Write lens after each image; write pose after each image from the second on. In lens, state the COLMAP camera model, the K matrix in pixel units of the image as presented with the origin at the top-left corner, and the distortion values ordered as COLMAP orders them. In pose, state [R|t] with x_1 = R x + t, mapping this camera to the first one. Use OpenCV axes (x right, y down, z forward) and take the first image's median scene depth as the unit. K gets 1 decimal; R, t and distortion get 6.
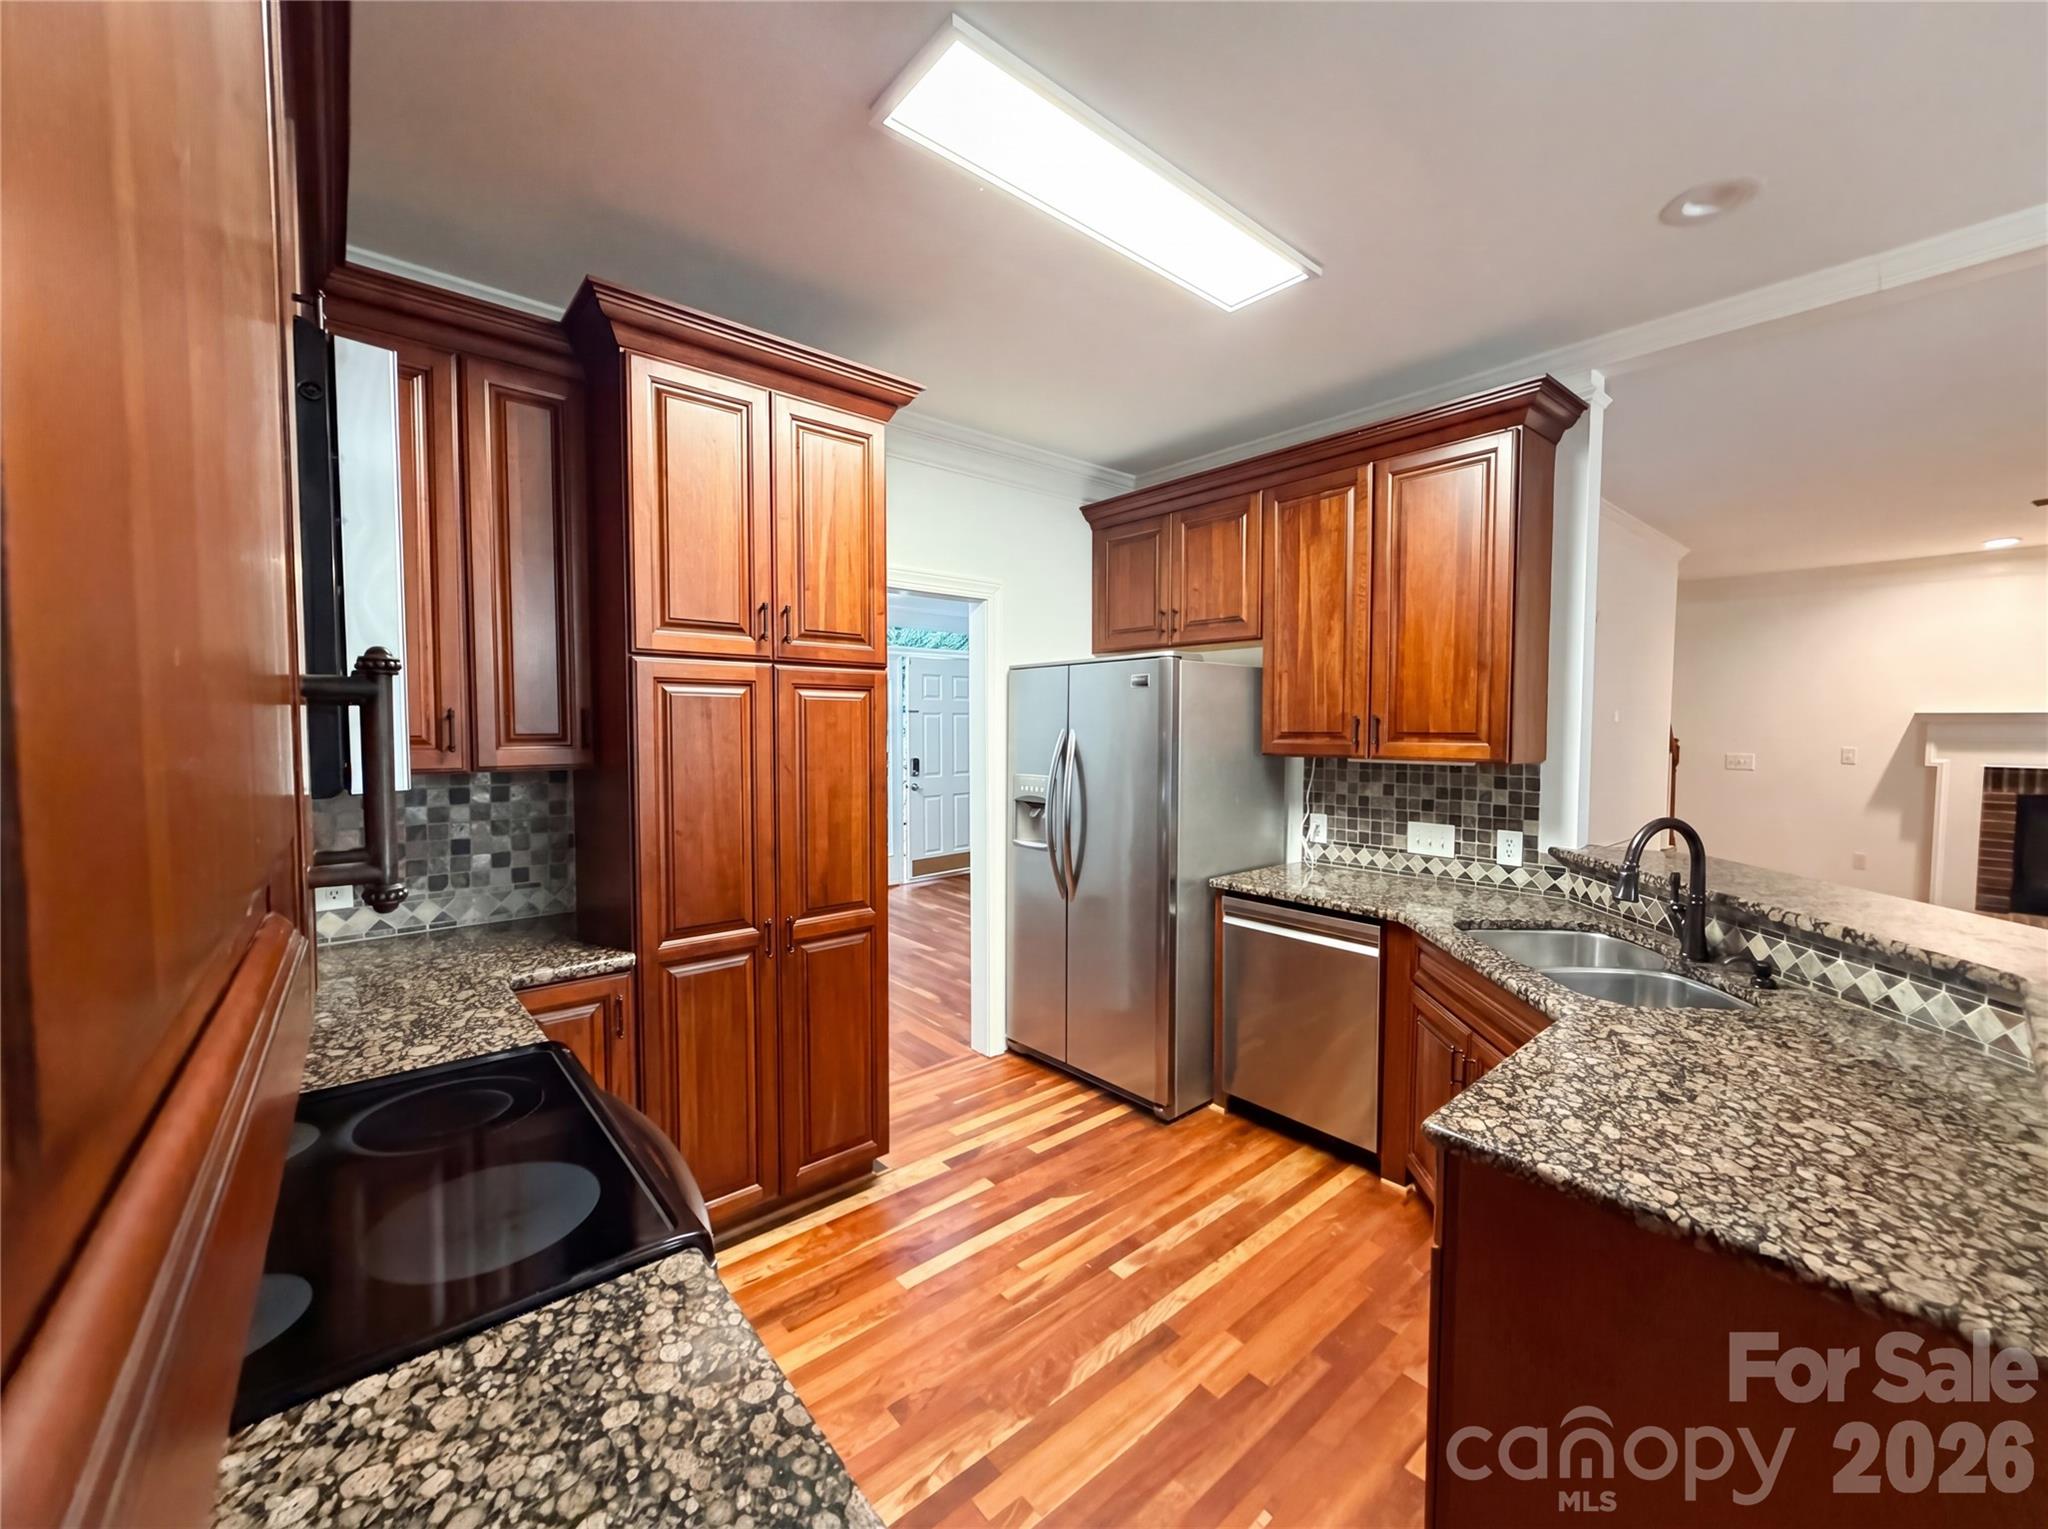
lens RADIAL K [[815.6, 0, 1024.0], [0, 815.6, 764.5], [0, 0, 1]] dist [0.000236, 0.000049]
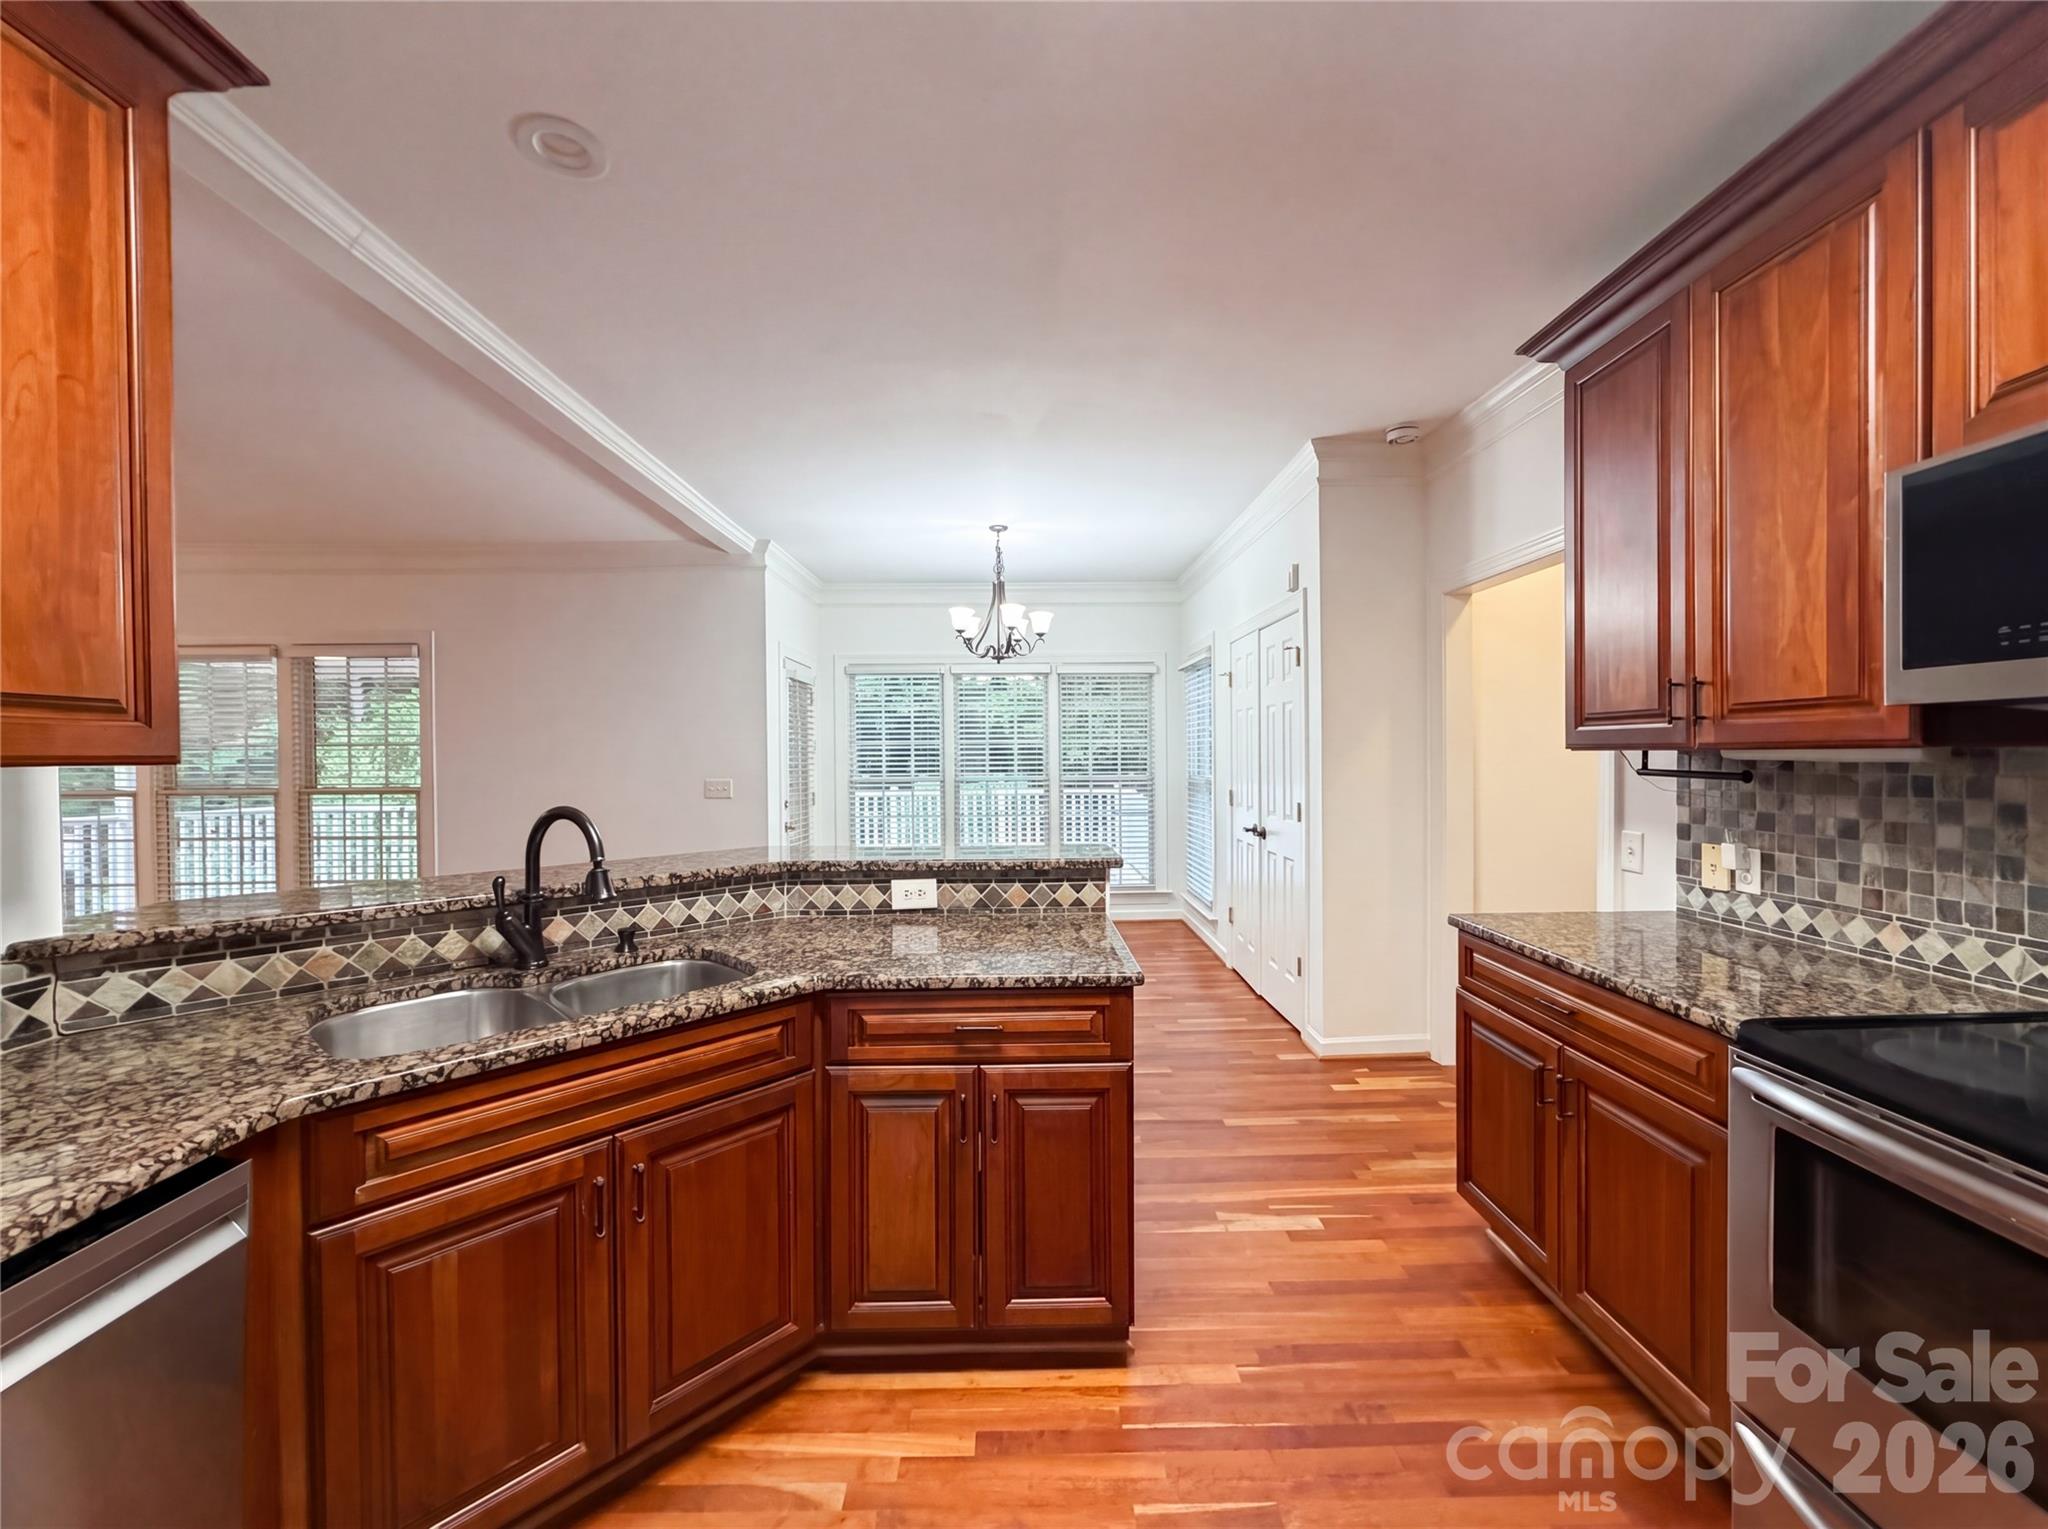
lens RADIAL K [[815.6, 0, 1024.0], [0, 815.6, 764.5], [0, 0, 1]] dist [0.000236, 0.000049]
pose [[-0.767637, 0.000323, 0.640885, -0.131108], [0.043187, 0.997753, 0.051225, 0.000713], [-0.639429, 0.067000, -0.765926, 1.192557]]
